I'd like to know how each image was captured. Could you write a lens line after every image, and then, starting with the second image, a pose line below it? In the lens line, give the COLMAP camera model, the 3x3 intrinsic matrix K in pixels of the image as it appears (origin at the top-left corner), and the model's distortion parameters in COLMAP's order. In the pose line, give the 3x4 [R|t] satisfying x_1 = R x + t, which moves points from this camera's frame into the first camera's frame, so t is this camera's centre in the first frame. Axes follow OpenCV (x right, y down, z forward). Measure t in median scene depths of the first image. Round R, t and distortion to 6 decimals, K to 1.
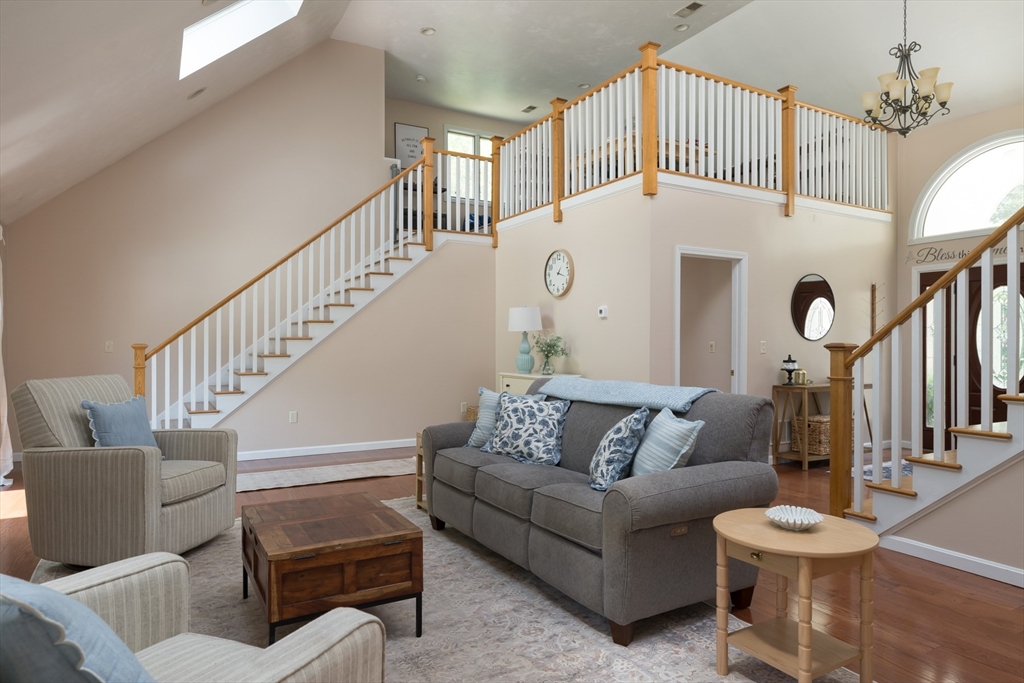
lens RADIAL K [[644.4, 0, 506.7], [0, 644.4, 338.9], [0, 0, 1]] dist [0.045703, -0.000936]
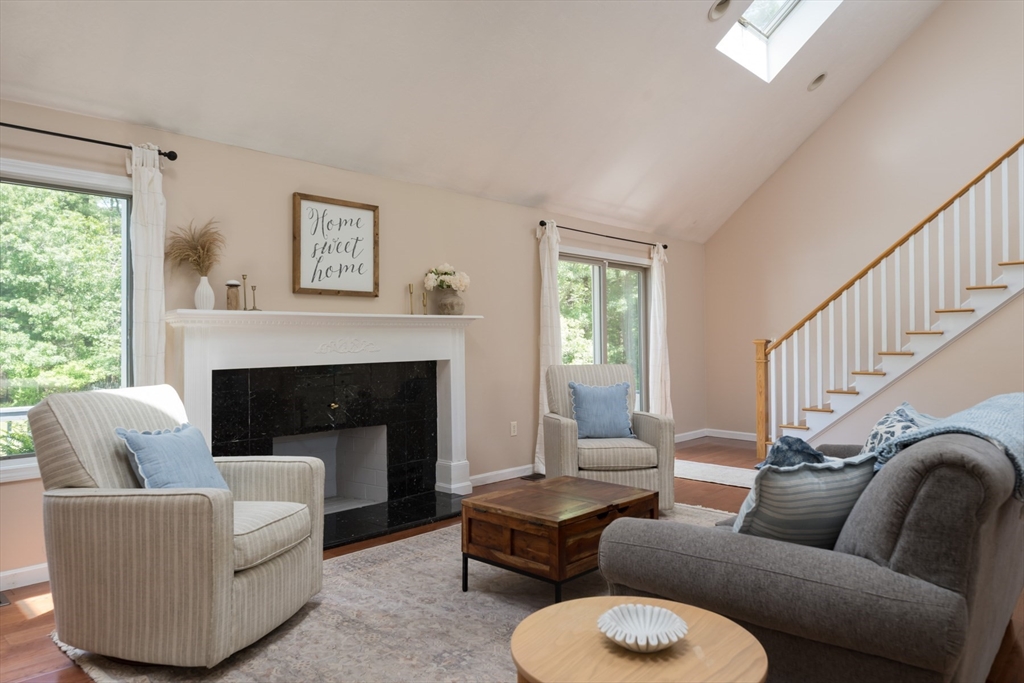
lens RADIAL K [[691.0, 0, 492.2], [0, 691.0, 334.6], [0, 0, 1]] dist [-0.017962, 0.000264]
pose [[0.324856, -0.001564, -0.945762, 0.628790], [0.006932, 0.999976, 0.000727, -0.006684], [0.945738, -0.006793, 0.324859, 0.375449]]
